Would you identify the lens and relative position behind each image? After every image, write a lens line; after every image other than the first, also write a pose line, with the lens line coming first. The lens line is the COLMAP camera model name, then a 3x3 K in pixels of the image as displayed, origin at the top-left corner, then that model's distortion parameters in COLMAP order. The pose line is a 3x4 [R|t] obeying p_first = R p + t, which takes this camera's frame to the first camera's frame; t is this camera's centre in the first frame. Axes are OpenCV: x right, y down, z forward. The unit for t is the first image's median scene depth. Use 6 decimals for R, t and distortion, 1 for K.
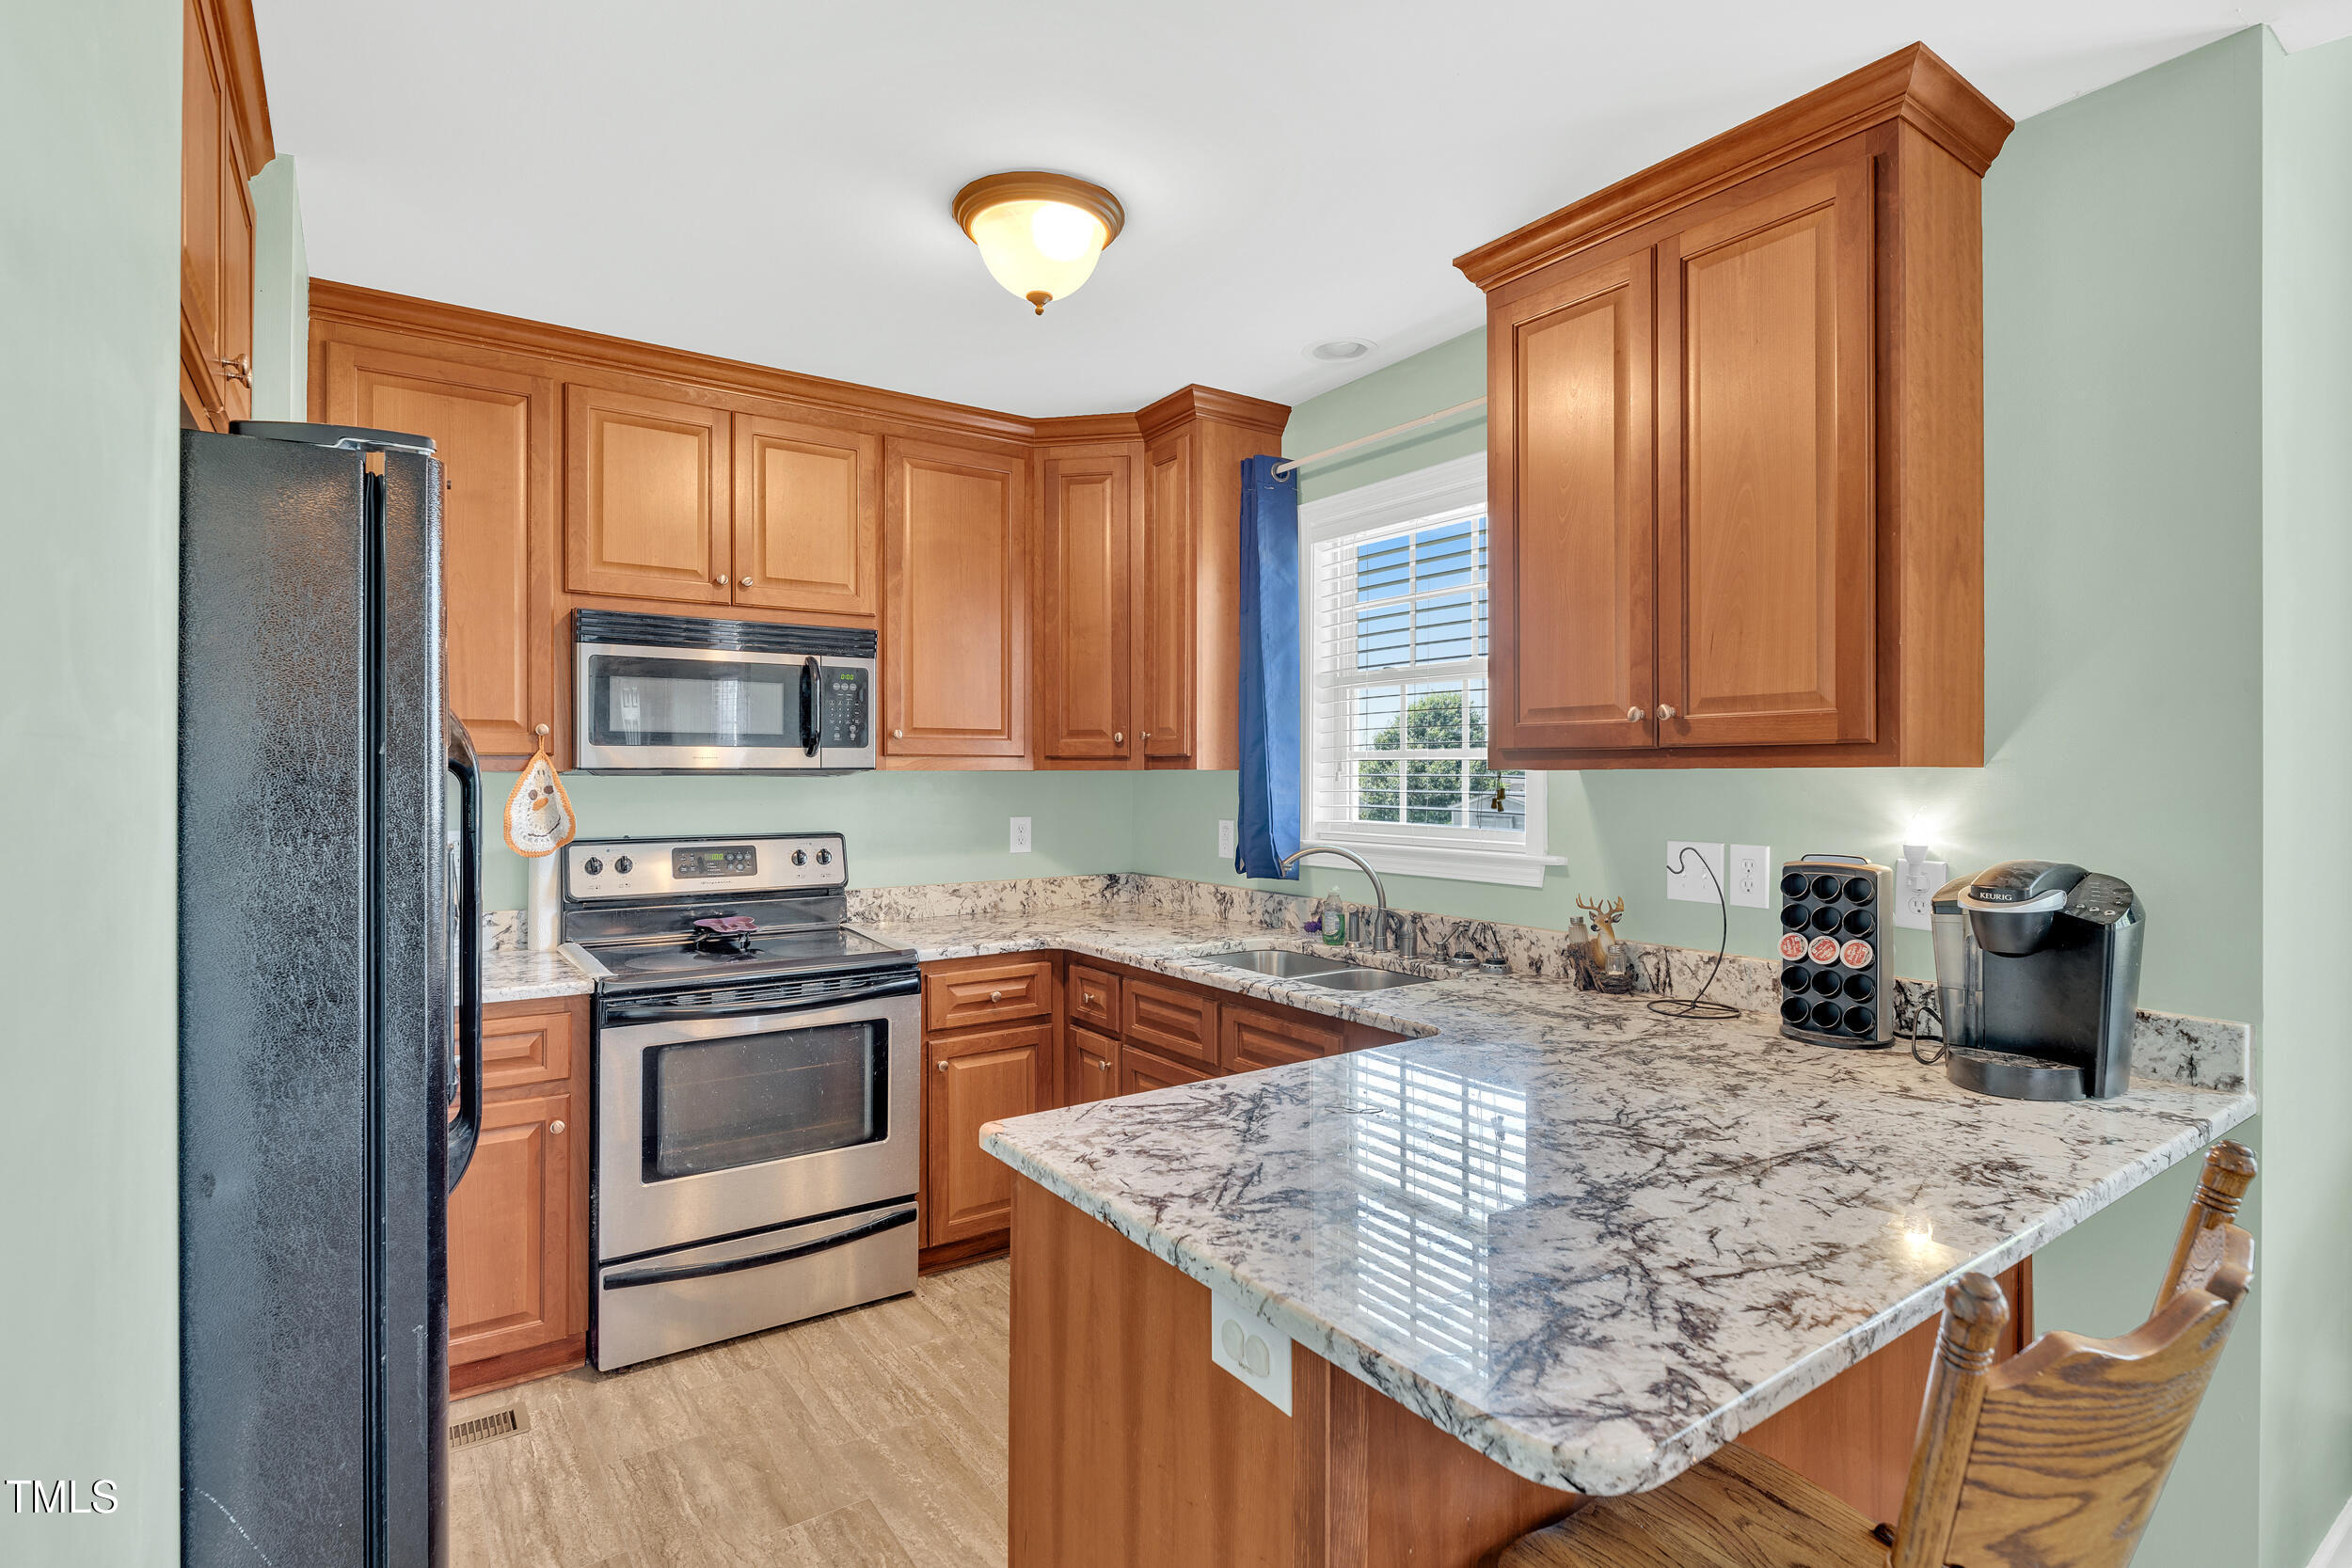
lens RADIAL K [[1145.8, 0, 1174.6], [0, 1145.8, 778.3], [0, 0, 1]] dist [-0.005432, -0.000535]
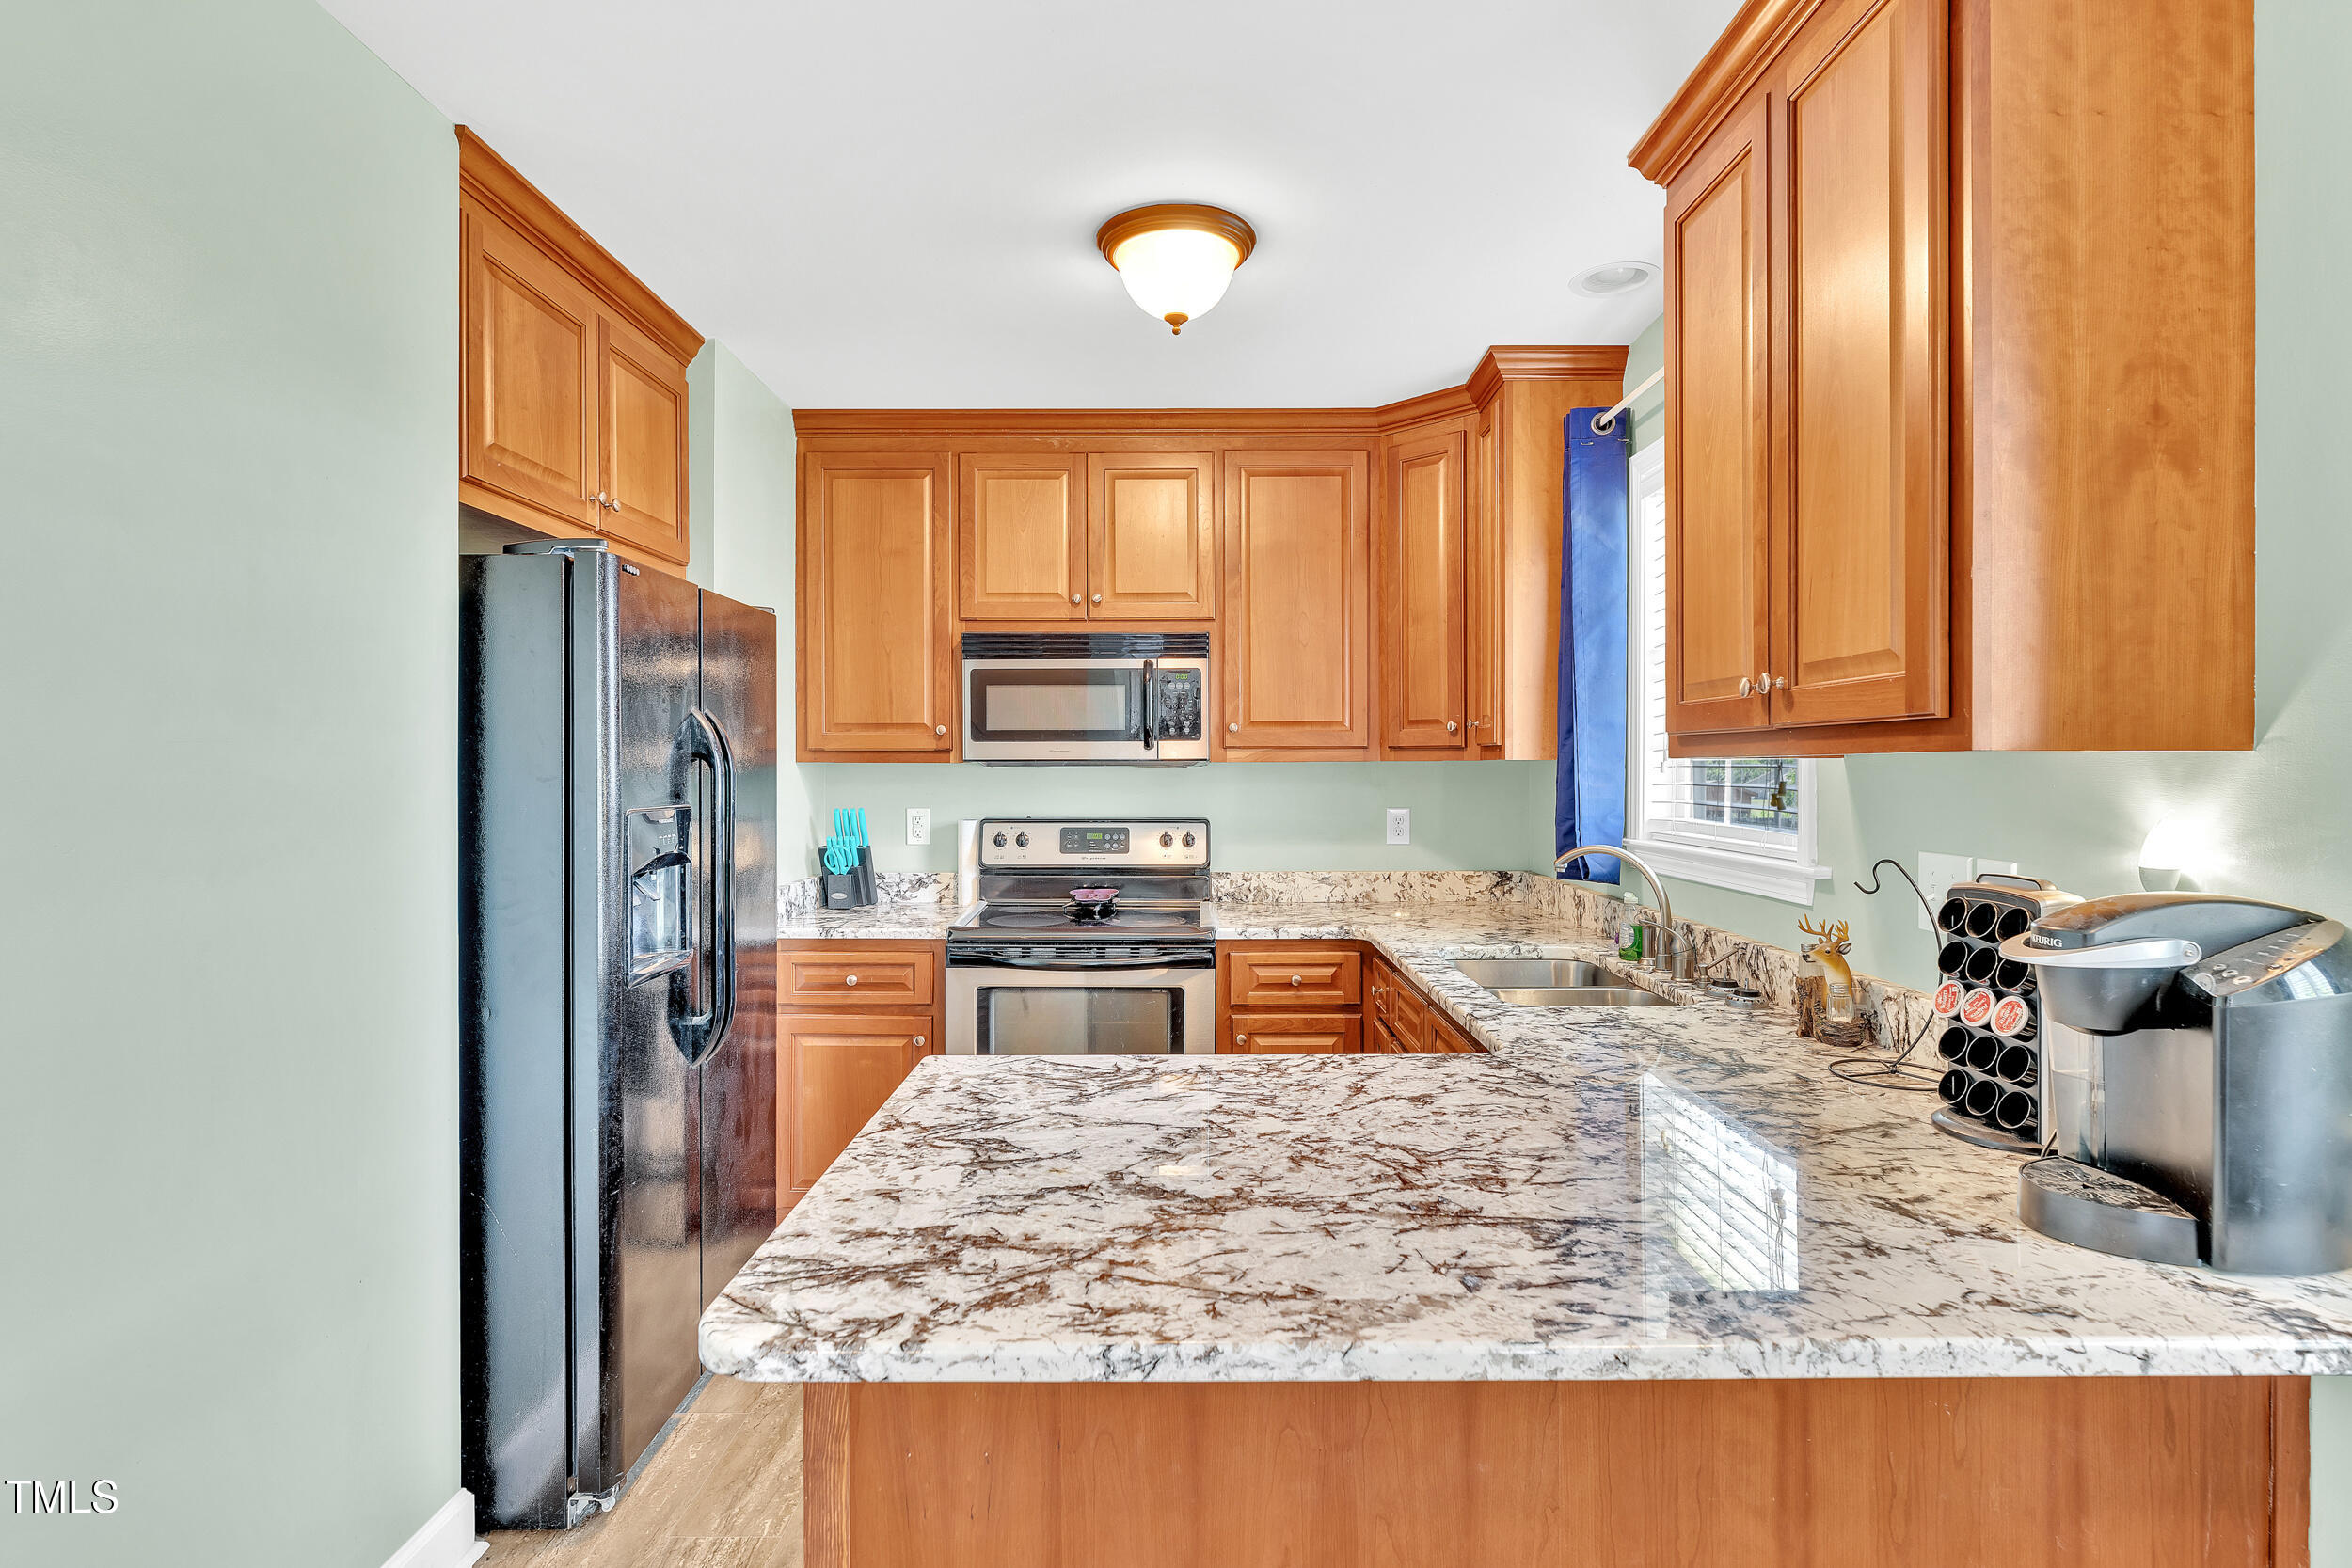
lens RADIAL K [[1175.1, 0, 1178.5], [0, 1175.1, 775.5], [0, 0, 1]] dist [-0.006395, -0.001377]
pose [[0.820397, 0.003801, -0.571782, 0.436342], [-0.001858, 0.999990, 0.003982, 0.002438], [0.571792, -0.002205, 0.820396, 0.085180]]
